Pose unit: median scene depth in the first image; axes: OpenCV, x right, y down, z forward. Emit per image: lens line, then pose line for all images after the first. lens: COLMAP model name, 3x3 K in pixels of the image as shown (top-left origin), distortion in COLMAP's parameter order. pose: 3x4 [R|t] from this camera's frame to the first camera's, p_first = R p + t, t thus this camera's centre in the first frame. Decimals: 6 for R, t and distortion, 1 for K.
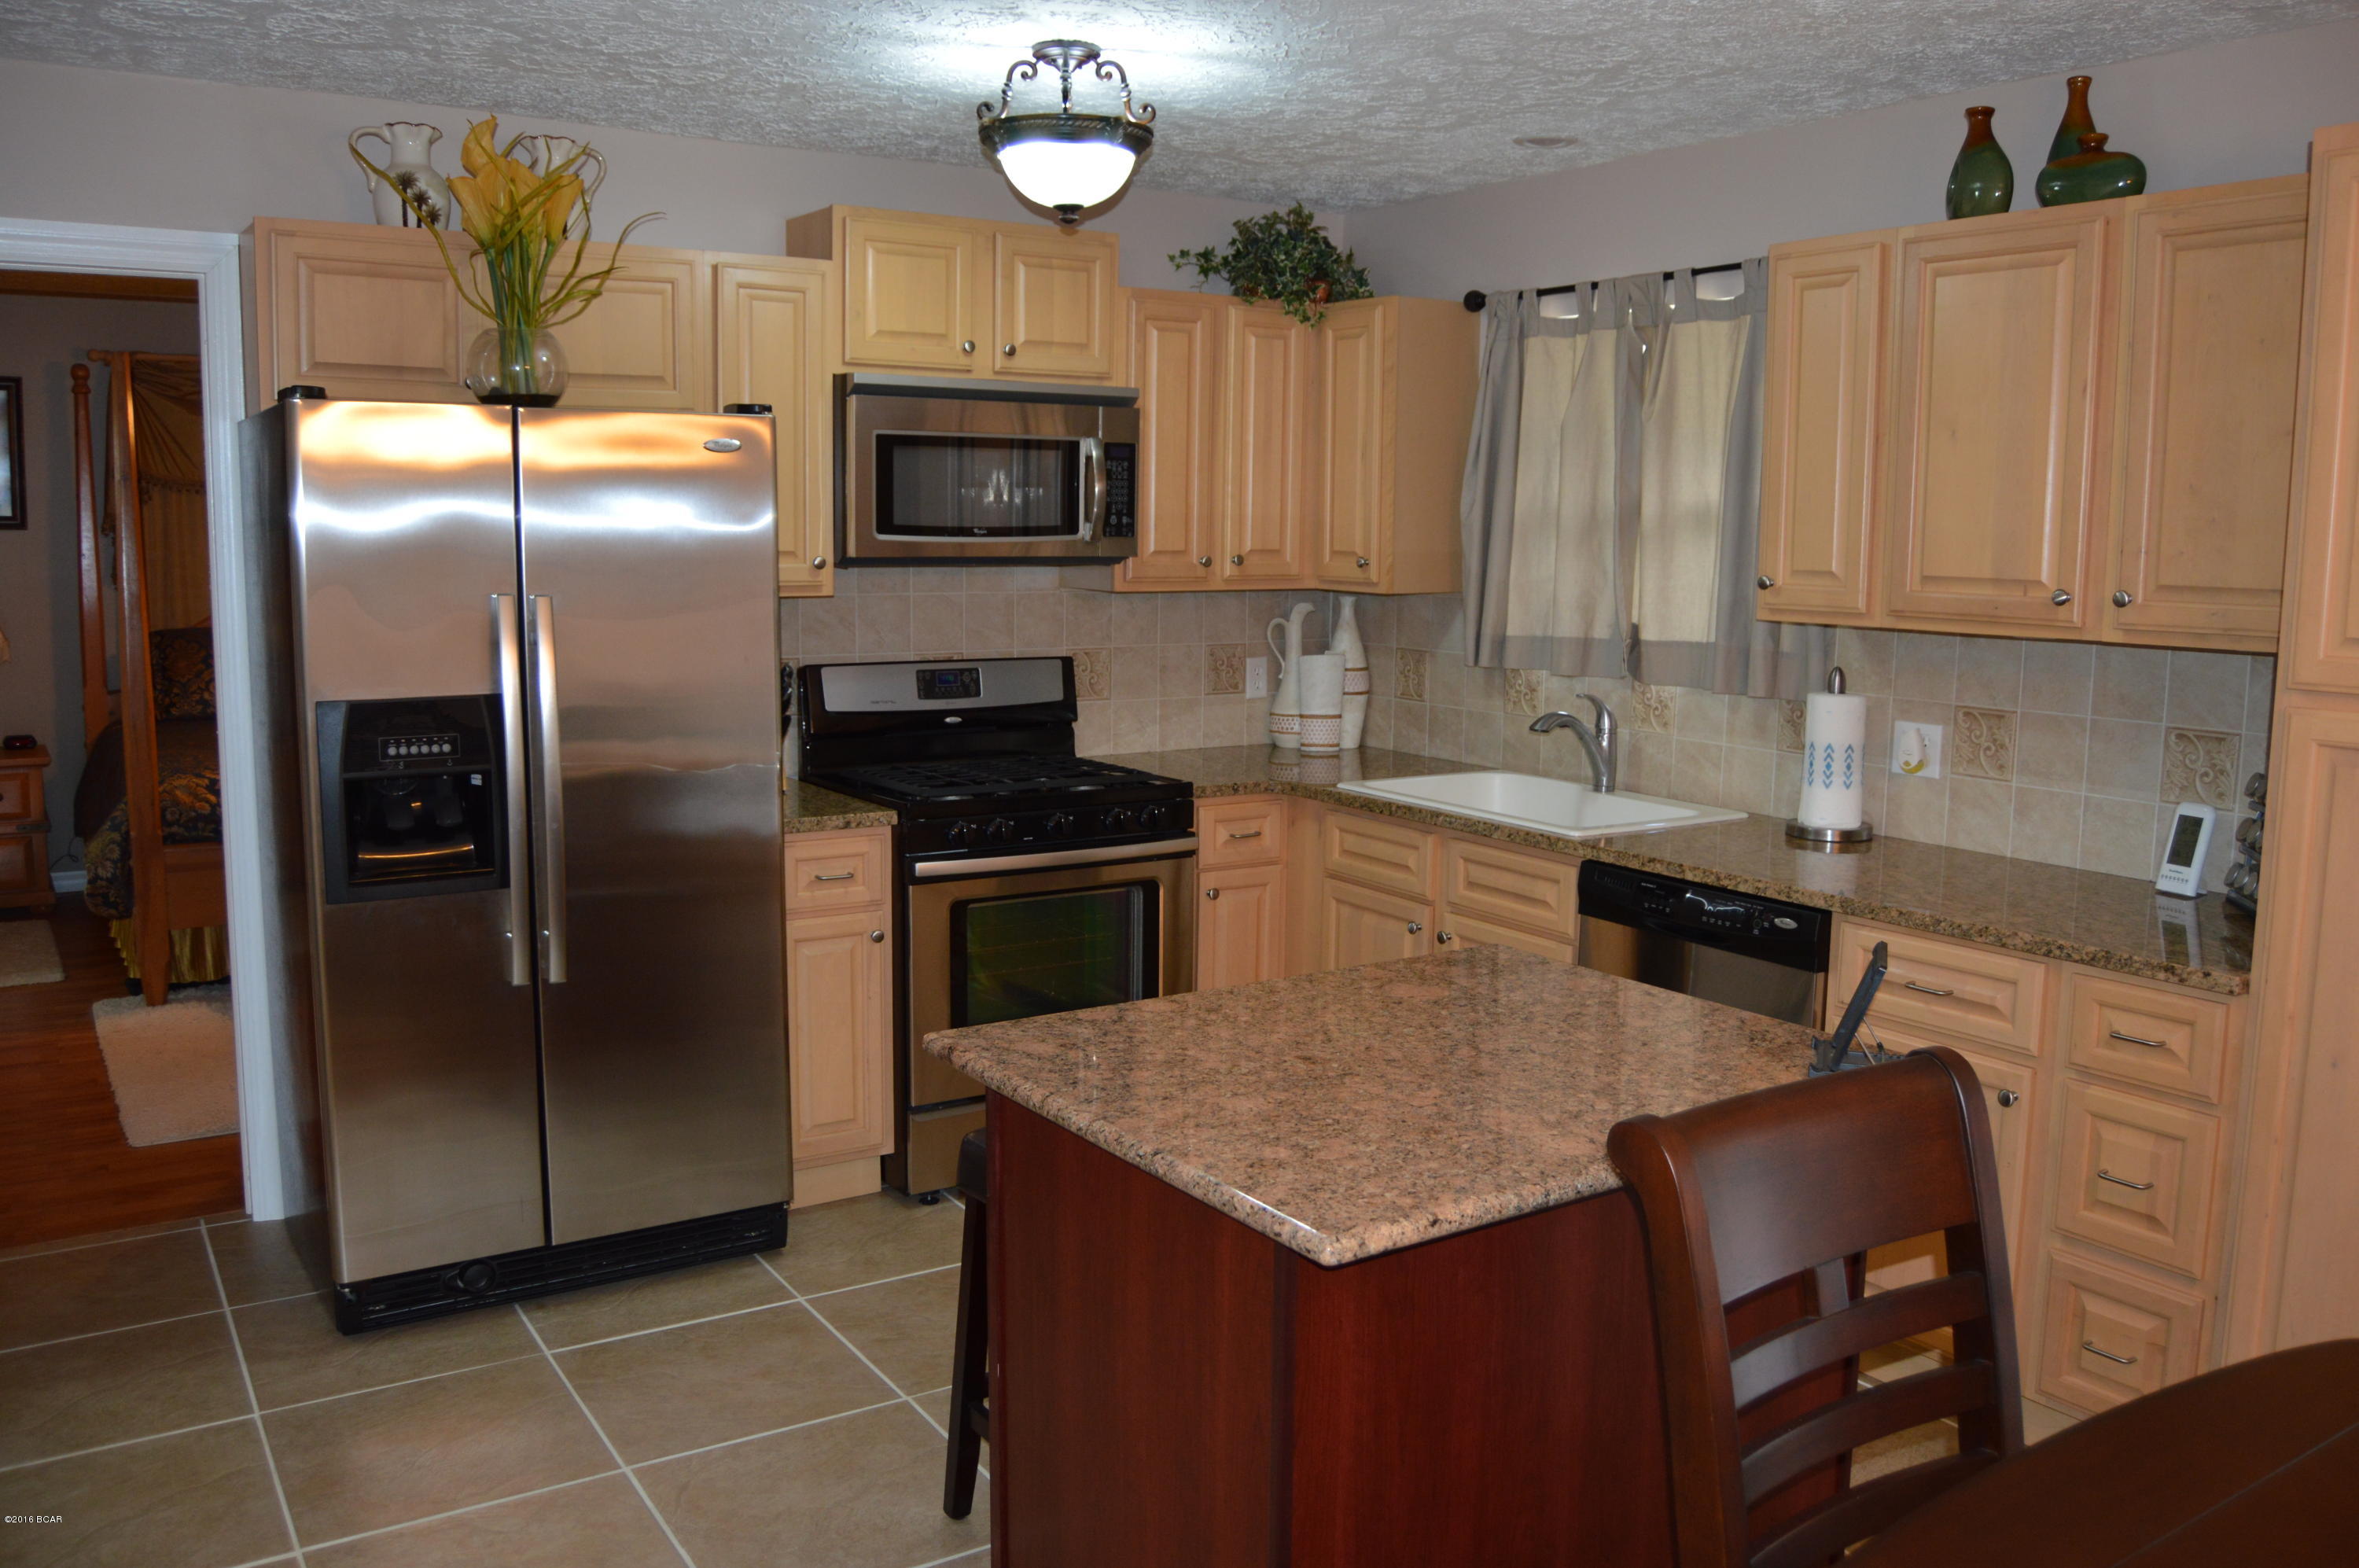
lens RADIAL K [[1859.7, 0, 1185.7], [0, 1859.7, 772.4], [0, 0, 1]] dist [-0.097999, 0.037327]
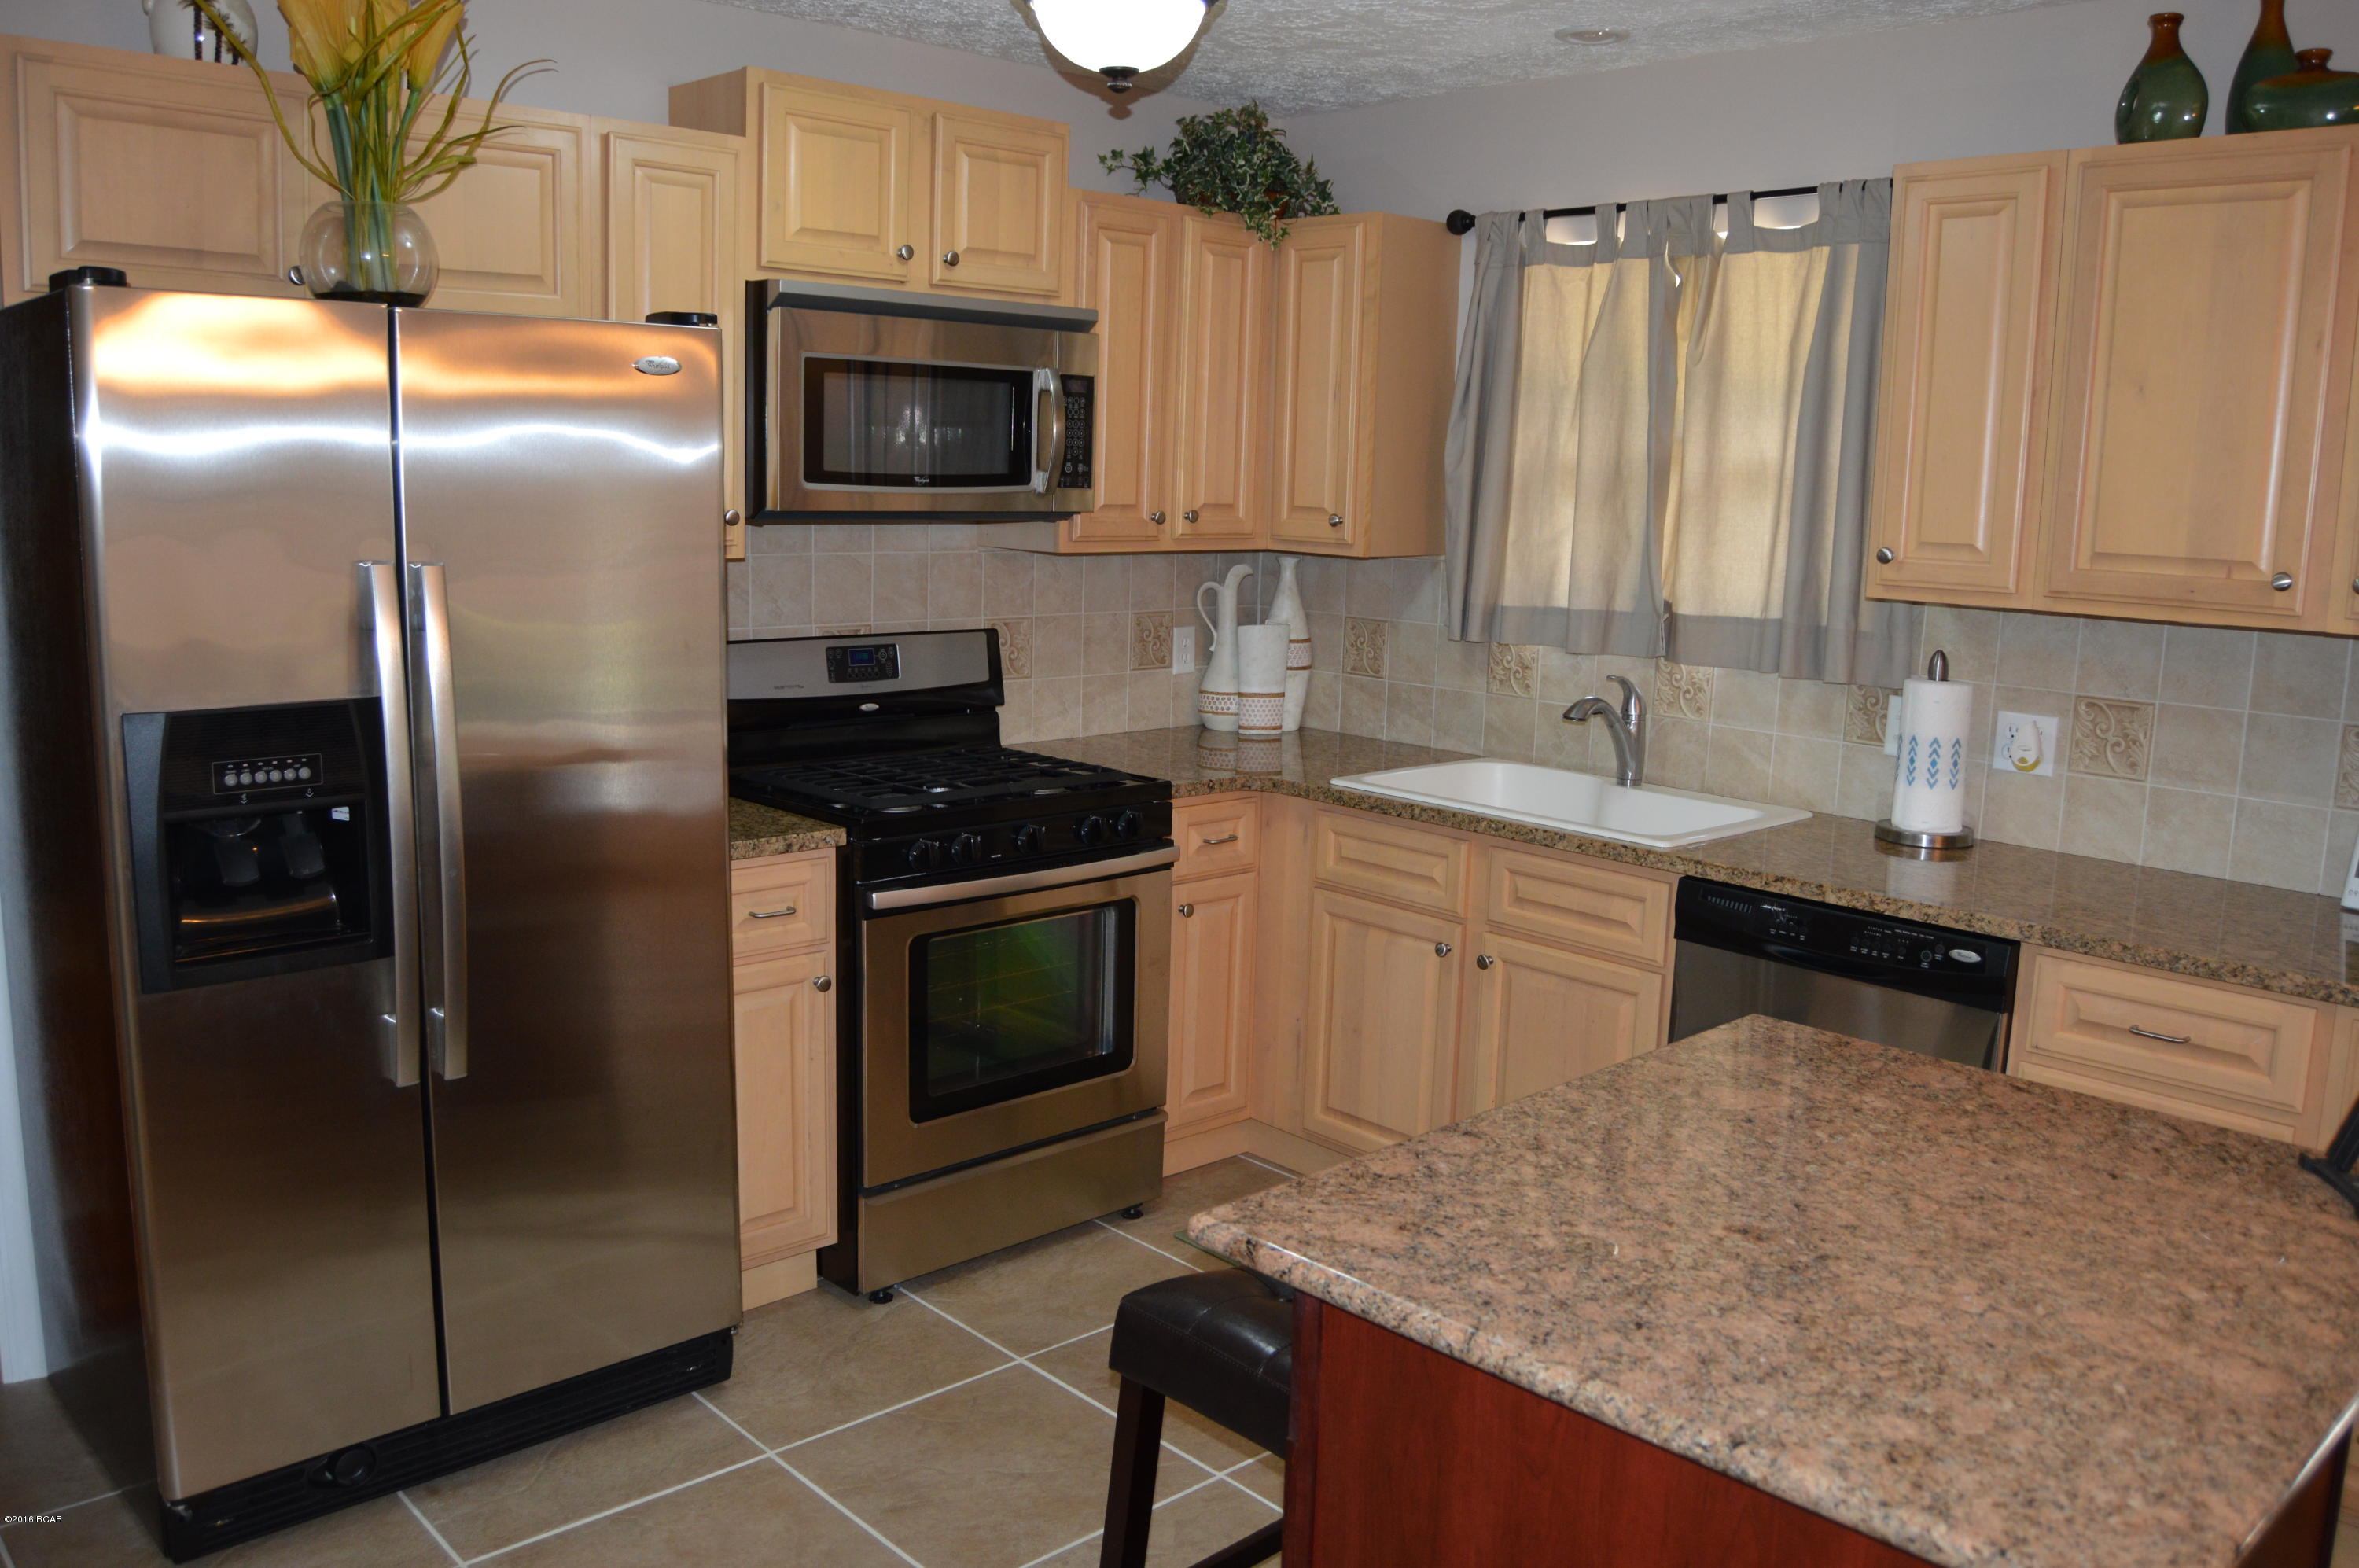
lens RADIAL K [[1859.7, 0, 1171.1], [0, 1859.7, 780.7], [0, 0, 1]] dist [-0.097999, 0.037327]
pose [[0.985432, -0.013475, 0.169537, -0.175654], [0.007431, 0.999316, 0.036235, -0.032217], [-0.169909, -0.034447, 0.984857, 0.212027]]
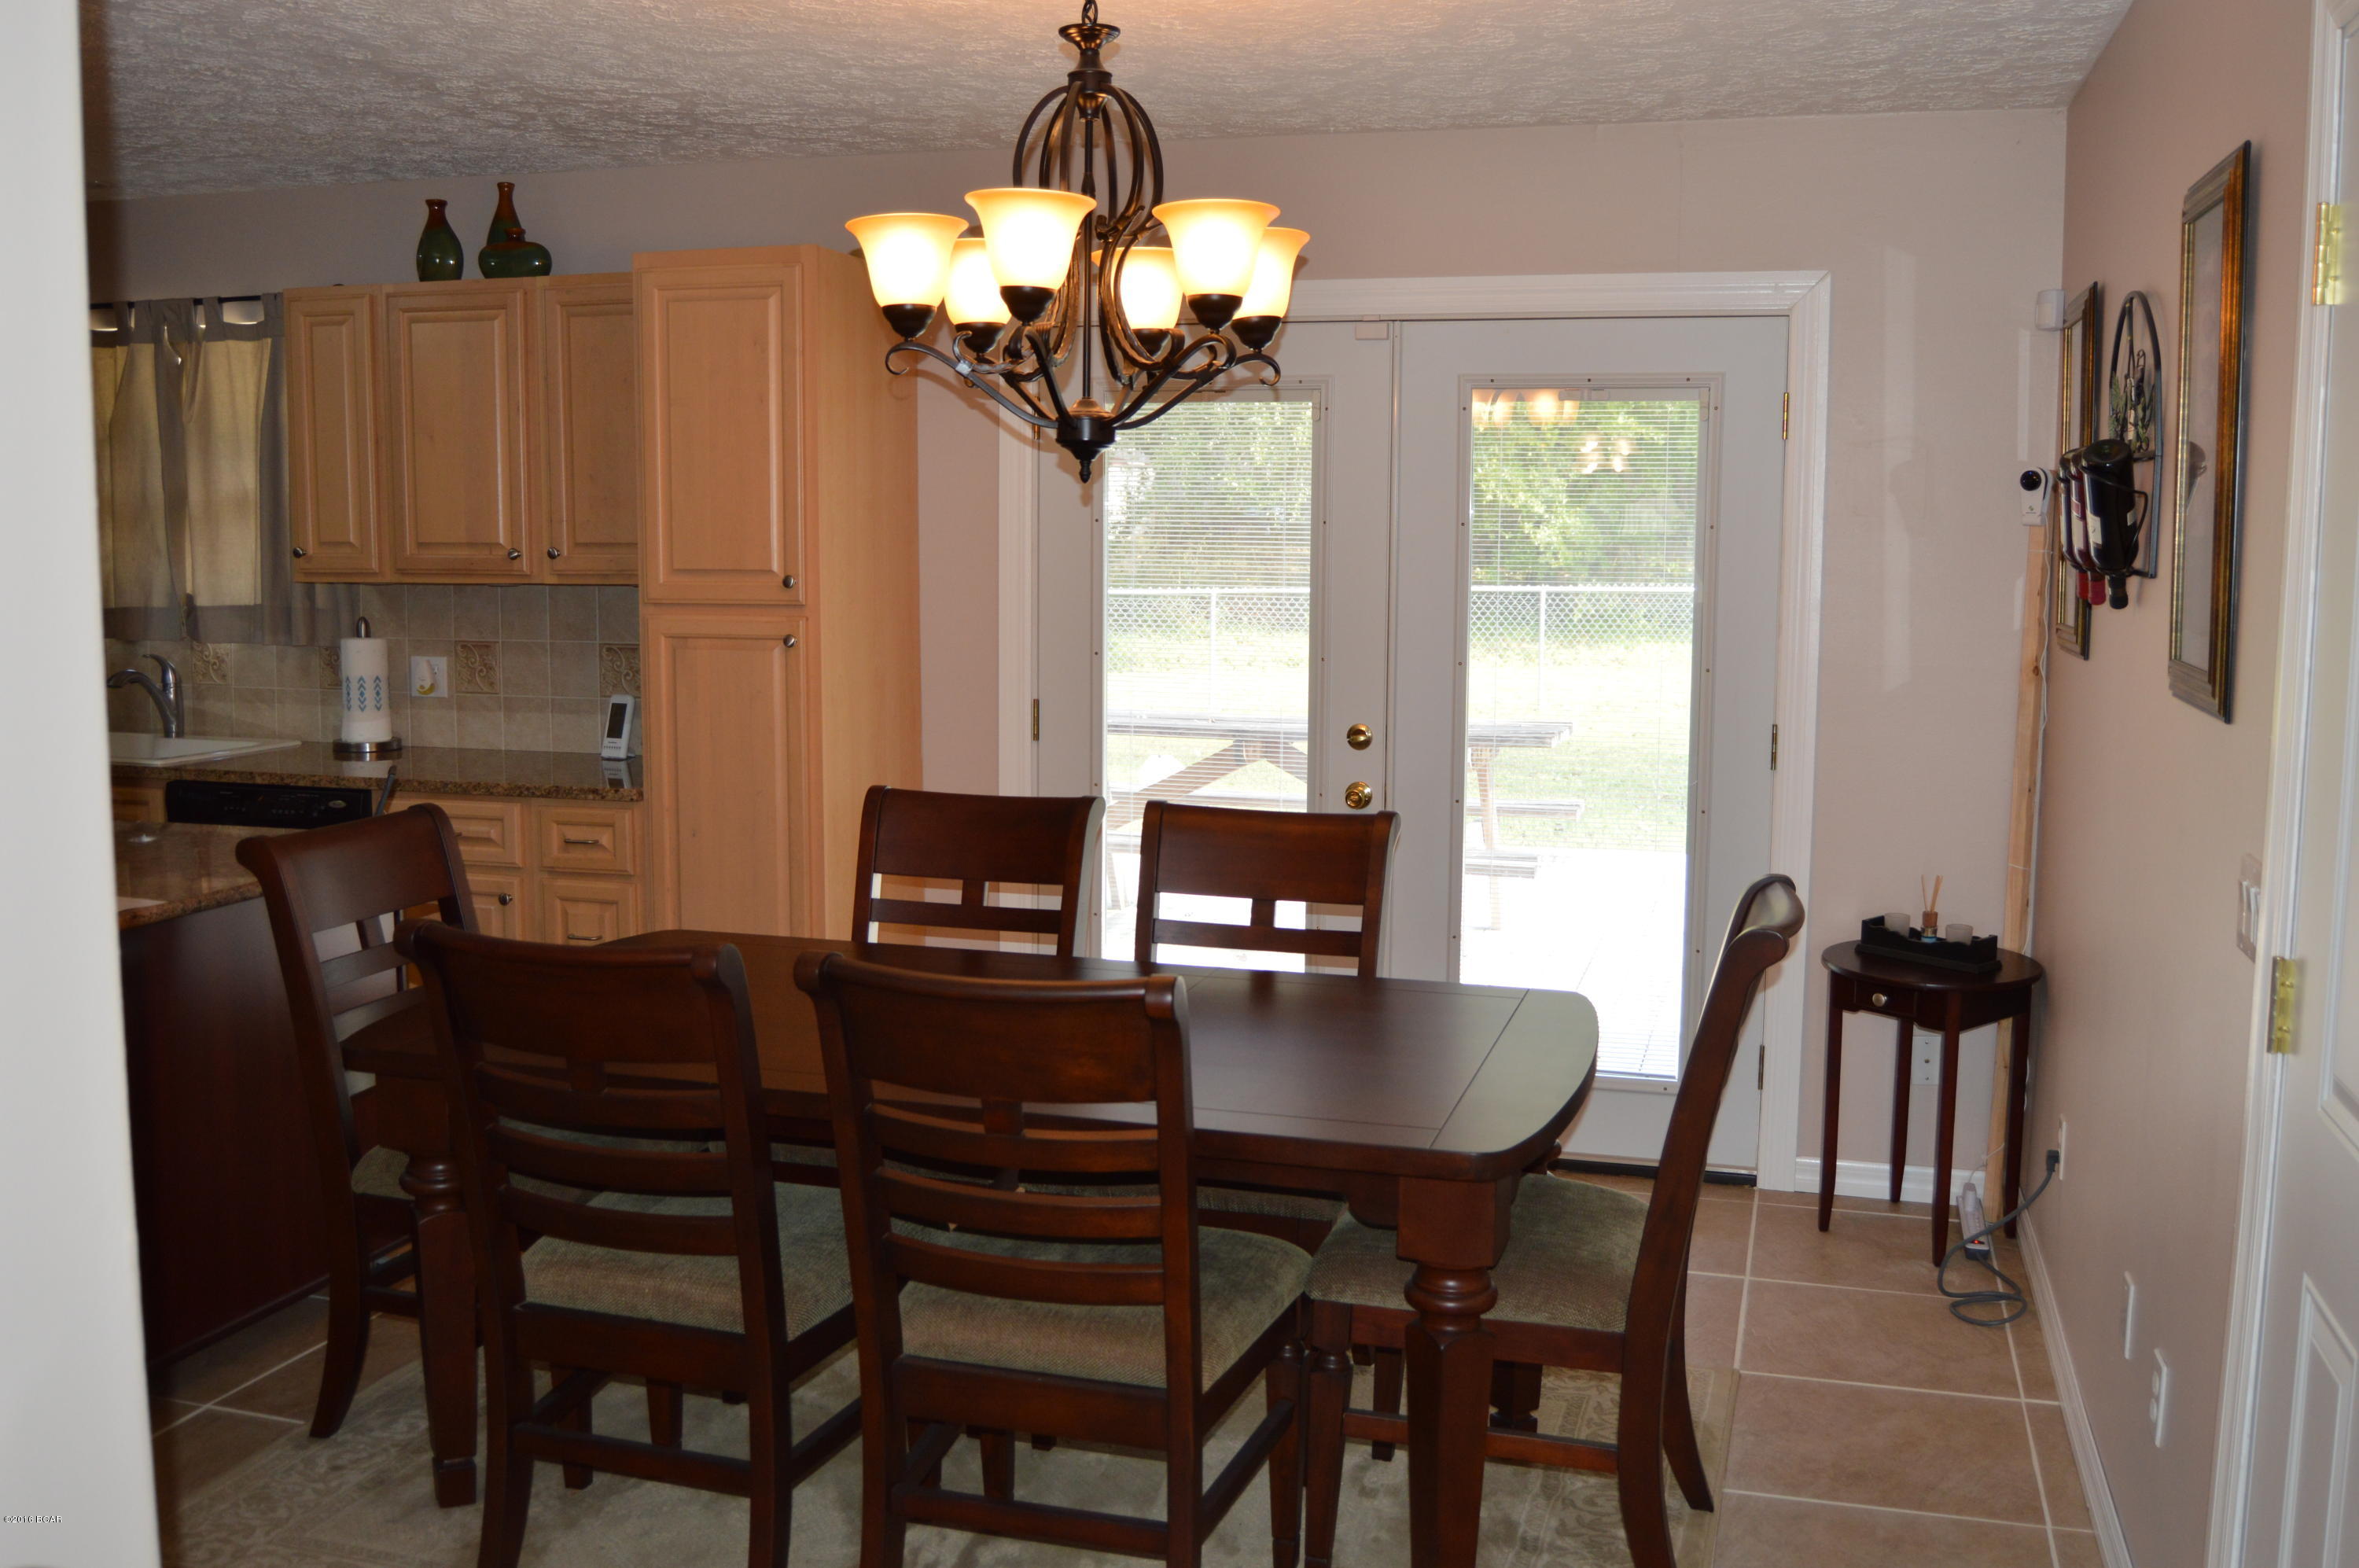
lens RADIAL K [[2126.9, 0, 1179.7], [0, 2126.9, 762.5], [0, 0, 1]] dist [-0.083493, 0.043528]
pose [[0.765252, -0.079091, 0.638854, -0.169198], [0.088070, 0.995955, 0.017806, 0.074714], [-0.637678, 0.042638, 0.769122, -0.536620]]
